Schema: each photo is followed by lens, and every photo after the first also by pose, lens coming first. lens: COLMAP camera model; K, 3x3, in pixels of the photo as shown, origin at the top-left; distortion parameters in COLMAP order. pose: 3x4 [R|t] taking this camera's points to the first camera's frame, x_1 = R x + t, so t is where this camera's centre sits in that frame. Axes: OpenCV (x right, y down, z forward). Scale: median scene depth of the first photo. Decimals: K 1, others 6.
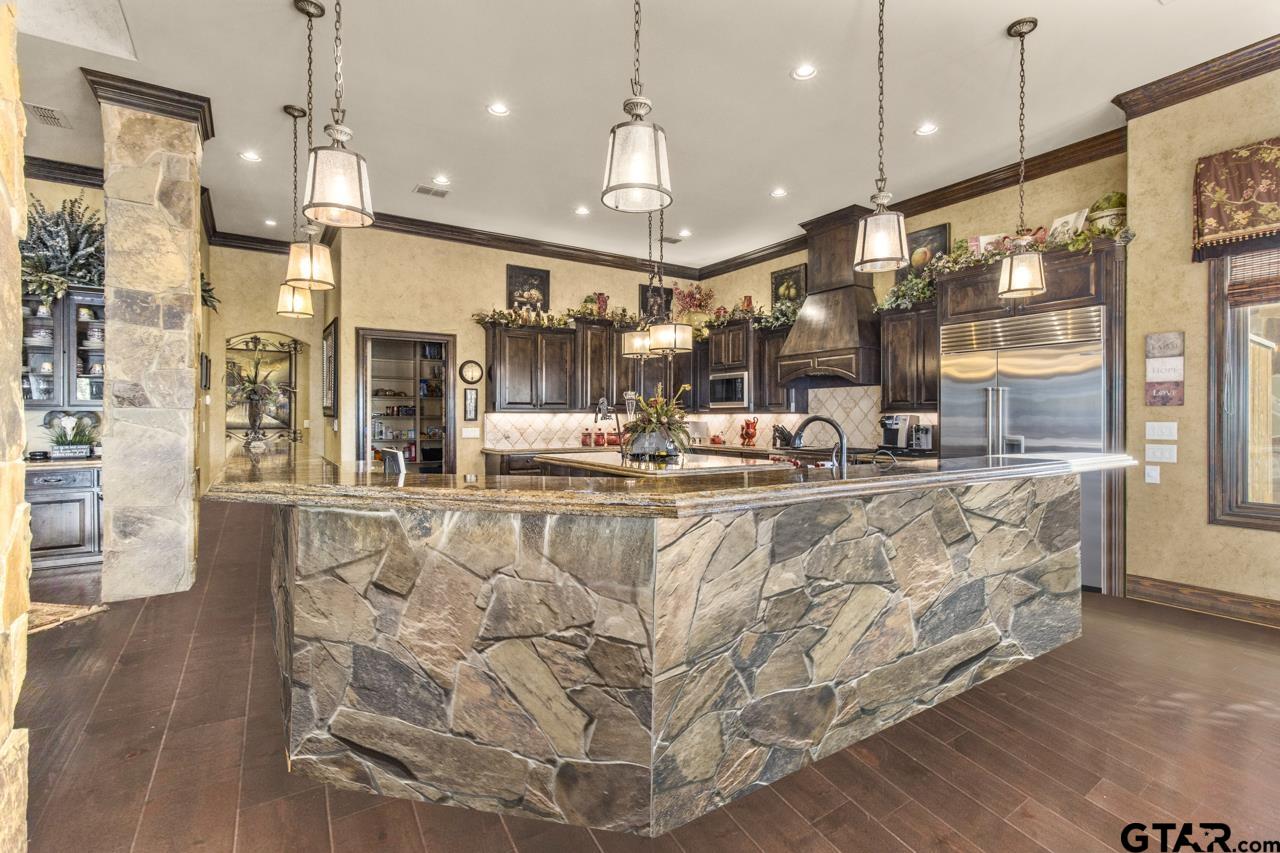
lens RADIAL K [[591.5, 0, 642.1], [0, 591.5, 417.2], [0, 0, 1]] dist [-0.000185, -0.000104]
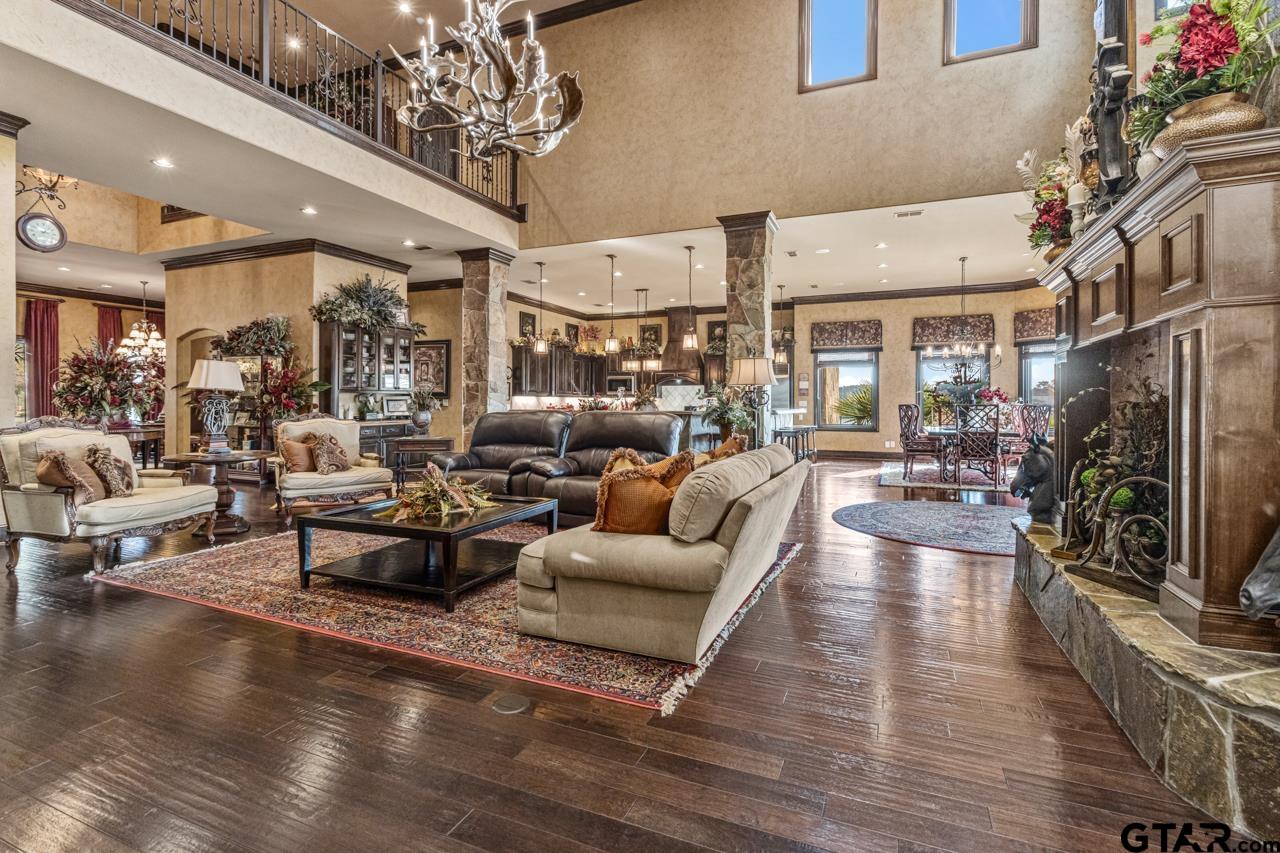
lens RADIAL K [[591.5, 0, 642.1], [0, 591.5, 417.2], [0, 0, 1]] dist [-0.000185, -0.000104]
pose [[0.835756, -0.012057, 0.548969, -1.567480], [-0.002492, 0.999665, 0.025750, 0.015389], [-0.549096, -0.022889, 0.835446, -1.178493]]
